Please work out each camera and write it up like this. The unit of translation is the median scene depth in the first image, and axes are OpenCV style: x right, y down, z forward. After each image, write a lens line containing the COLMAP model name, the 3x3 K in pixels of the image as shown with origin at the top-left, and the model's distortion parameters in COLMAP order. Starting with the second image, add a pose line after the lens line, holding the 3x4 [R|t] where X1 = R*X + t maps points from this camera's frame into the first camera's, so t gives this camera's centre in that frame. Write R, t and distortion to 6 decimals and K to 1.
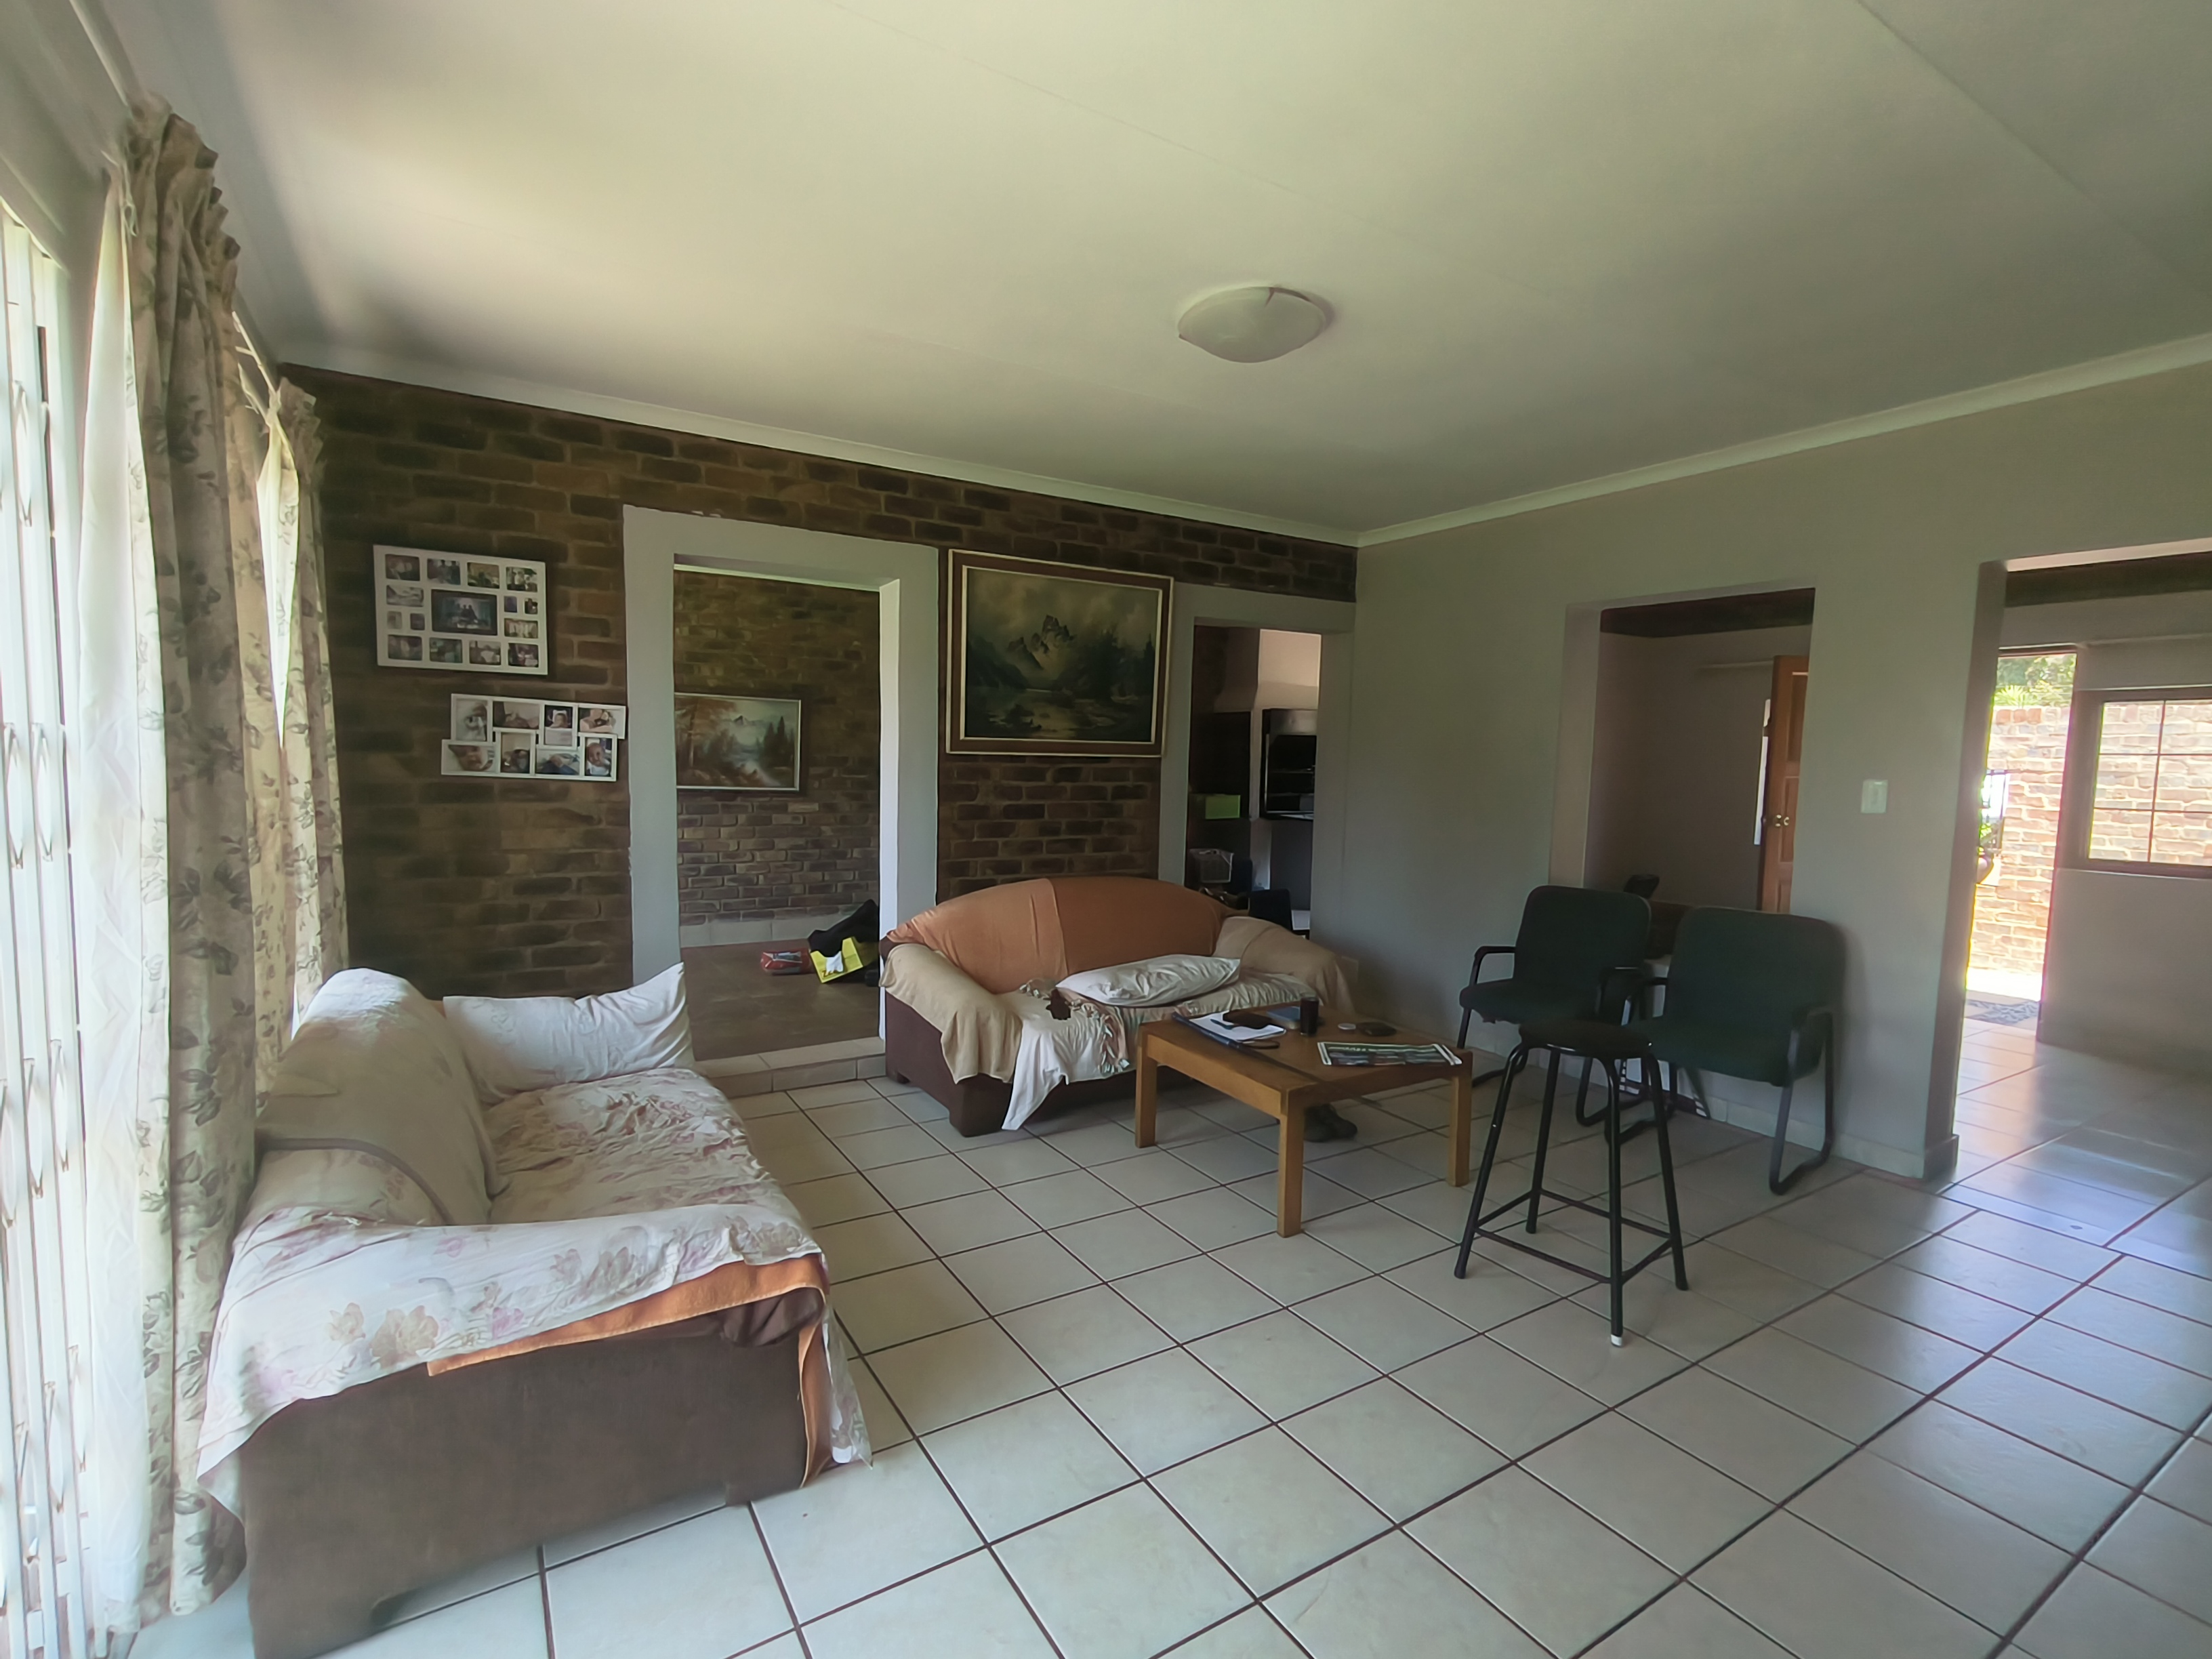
lens RADIAL K [[1022.9, 0, 1094.9], [0, 1022.9, 840.5], [0, 0, 1]] dist [0.010912, 0.000322]
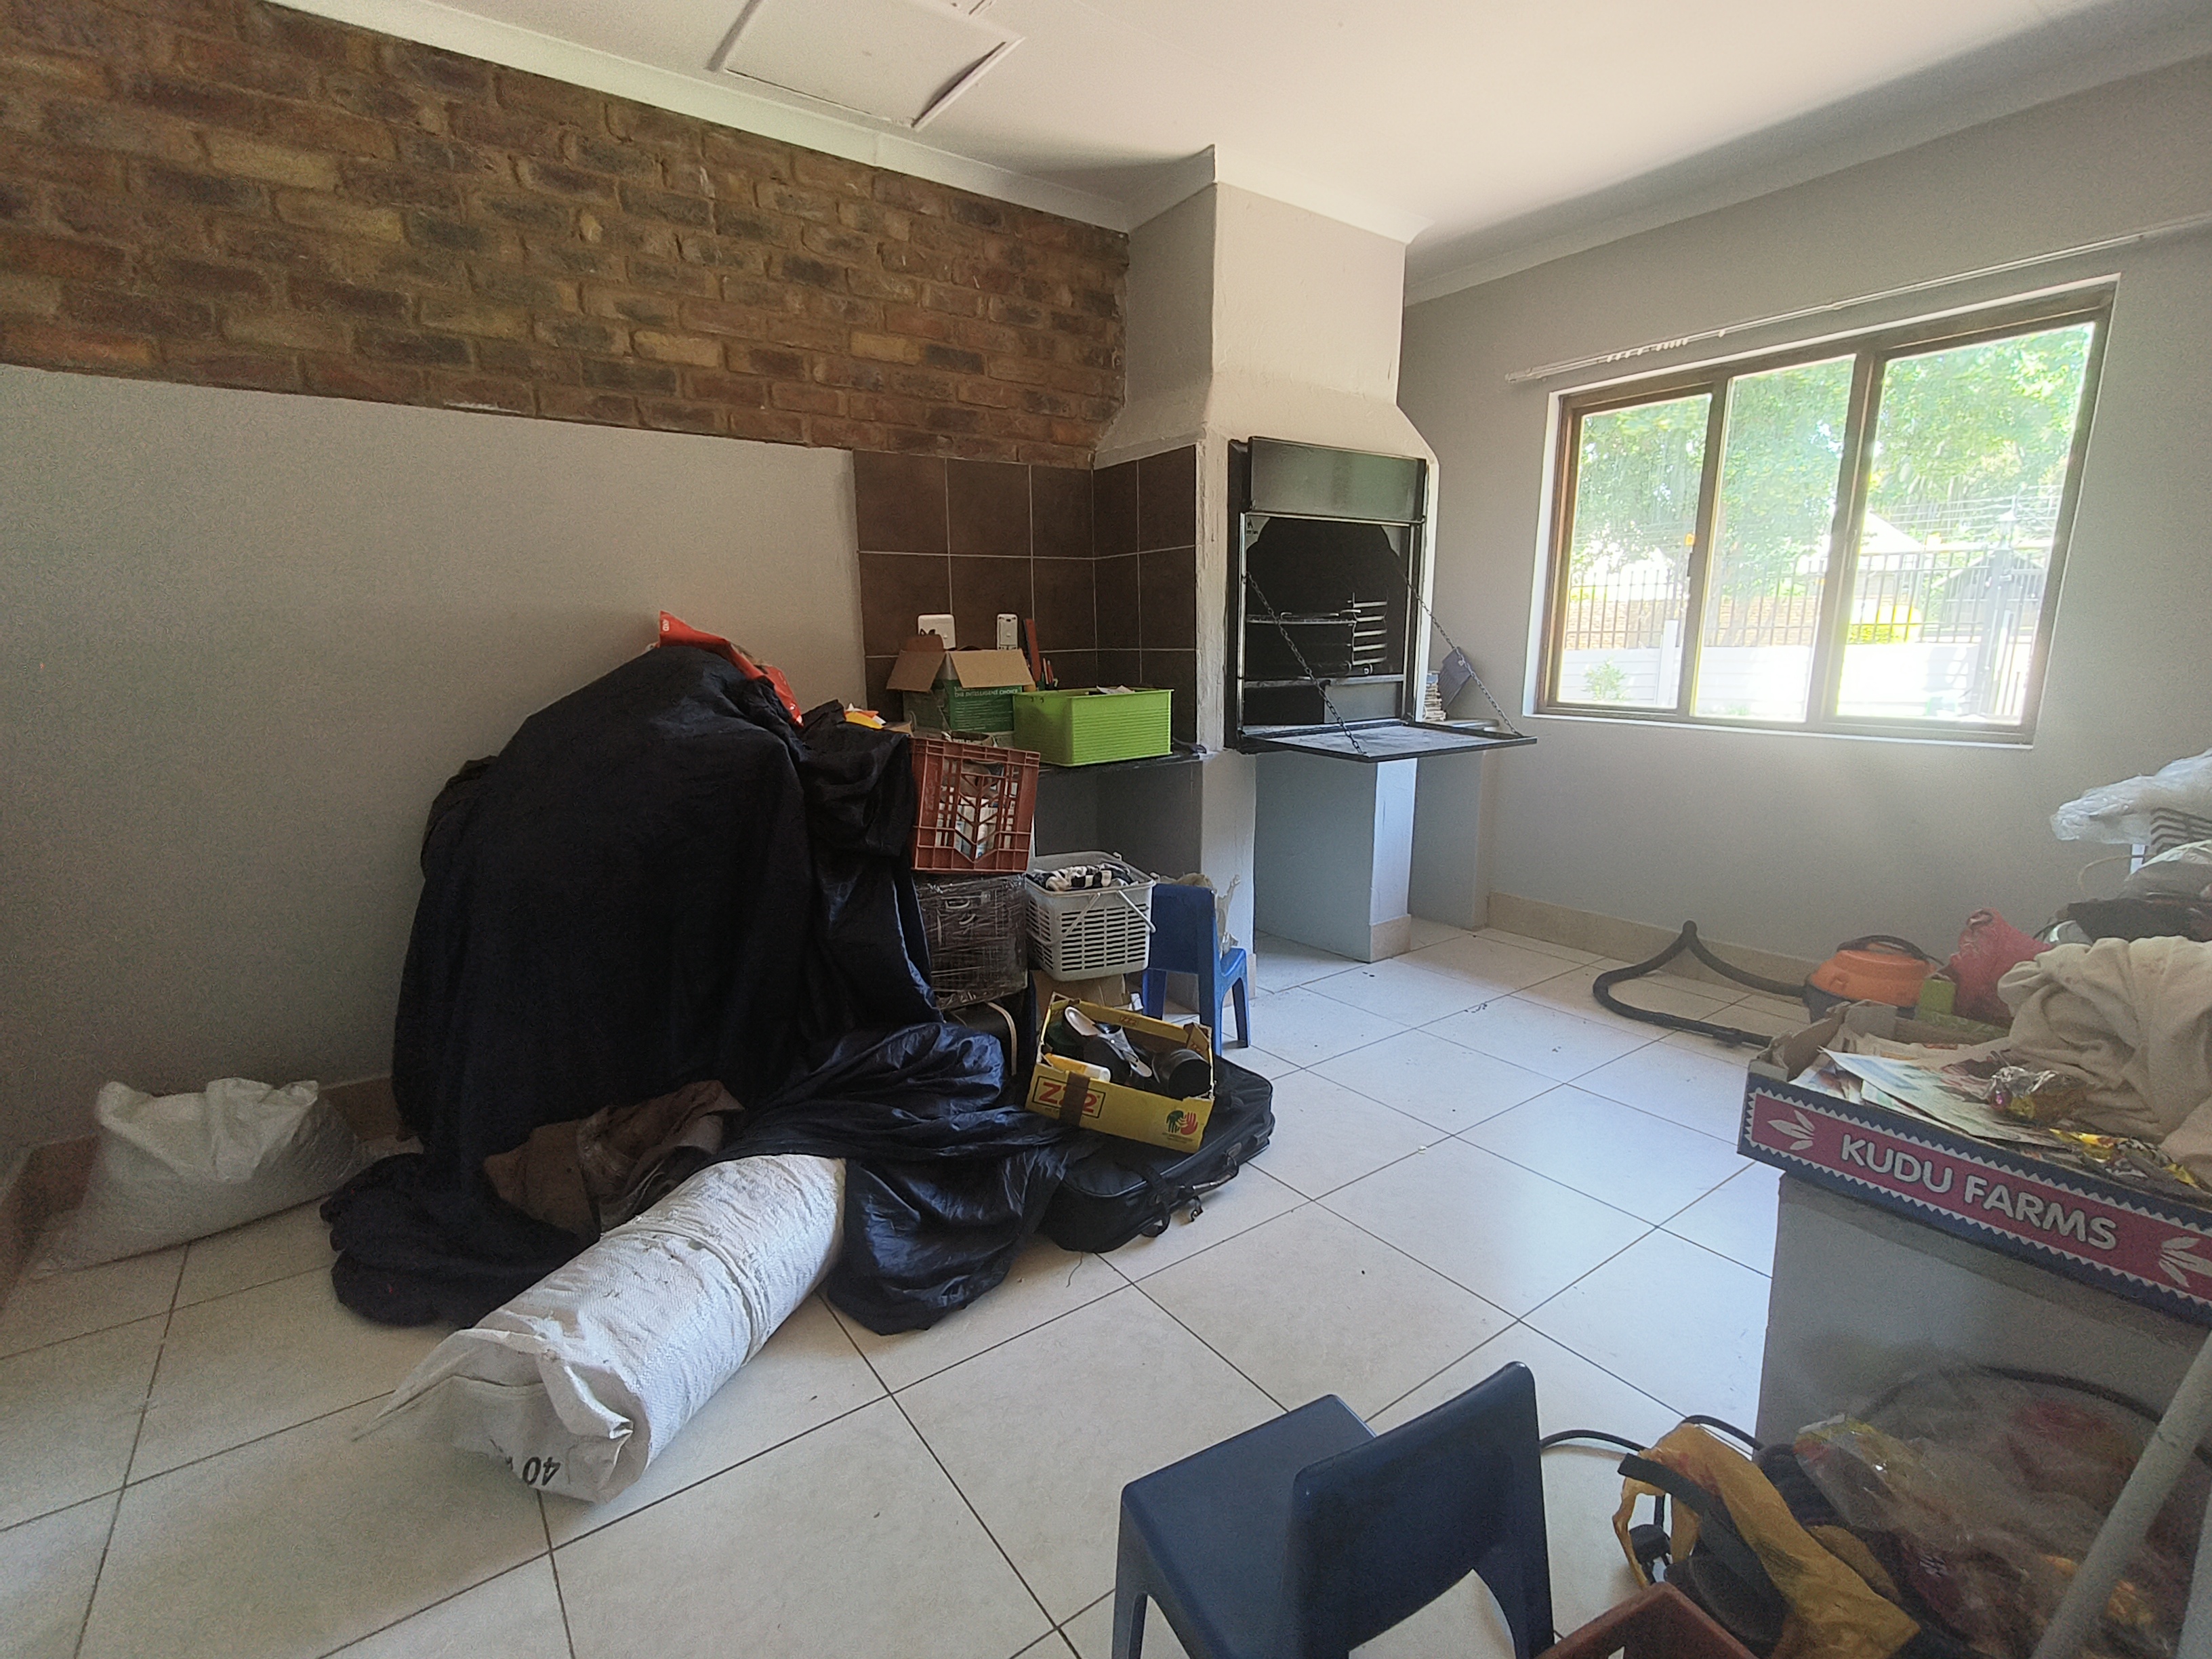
lens RADIAL K [[1022.9, 0, 1098.2], [0, 1022.9, 836.5], [0, 0, 1]] dist [0.010912, 0.000322]
pose [[0.997606, -0.039367, 0.056849, 0.093594], [0.032972, 0.993456, 0.109354, -0.032409], [-0.060782, -0.107217, 0.992376, 0.636225]]
